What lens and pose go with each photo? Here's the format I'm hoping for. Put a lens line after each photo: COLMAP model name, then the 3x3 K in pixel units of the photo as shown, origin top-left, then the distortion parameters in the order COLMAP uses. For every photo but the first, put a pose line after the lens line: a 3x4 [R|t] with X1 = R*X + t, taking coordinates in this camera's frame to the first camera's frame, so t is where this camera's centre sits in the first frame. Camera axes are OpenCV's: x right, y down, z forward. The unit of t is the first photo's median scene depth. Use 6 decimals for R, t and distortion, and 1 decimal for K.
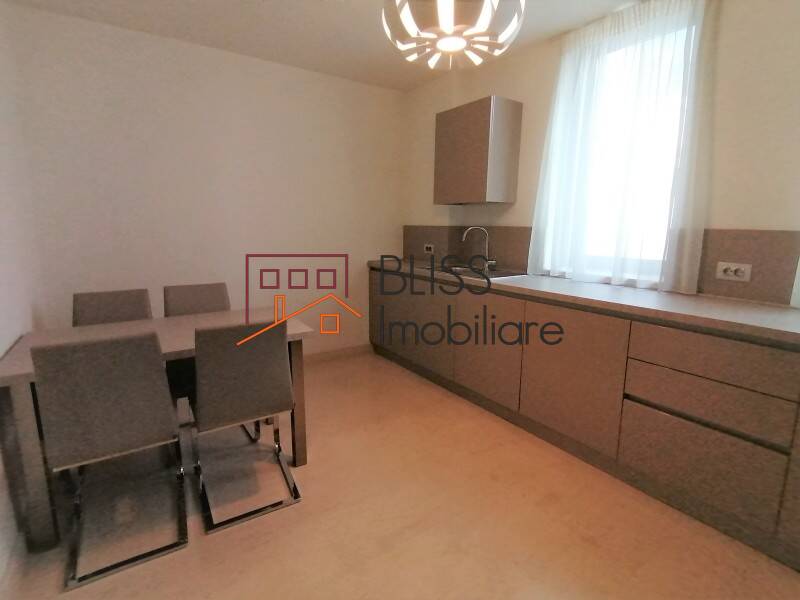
lens RADIAL K [[429.2, 0, 400.0], [0, 429.2, 300.0], [0, 0, 1]] dist [0.001991, -0.017406]
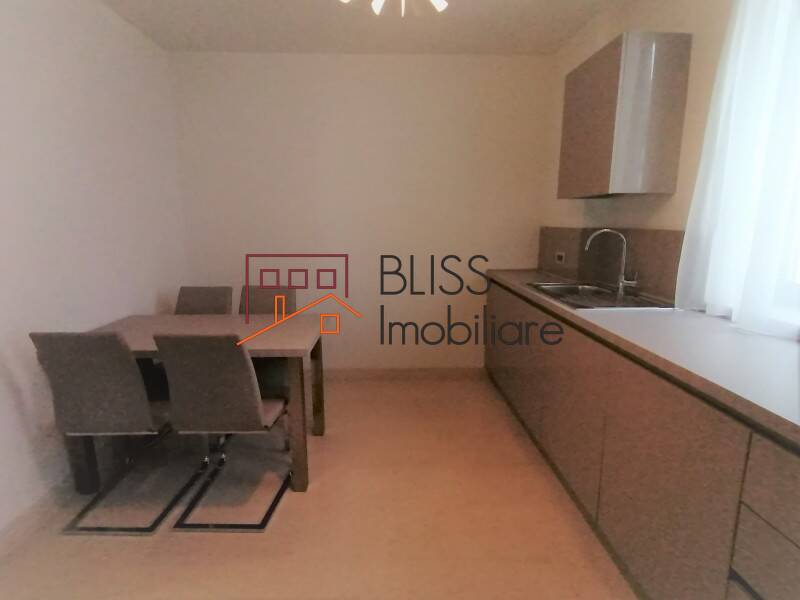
lens RADIAL K [[429.2, 0, 400.0], [0, 429.2, 300.0], [0, 0, 1]] dist [0.001991, -0.017406]
pose [[0.830218, 0.091768, -0.549834, 0.315233], [-0.087844, 0.995570, 0.033521, -0.055380], [0.550474, 0.020470, 0.834601, 0.257384]]
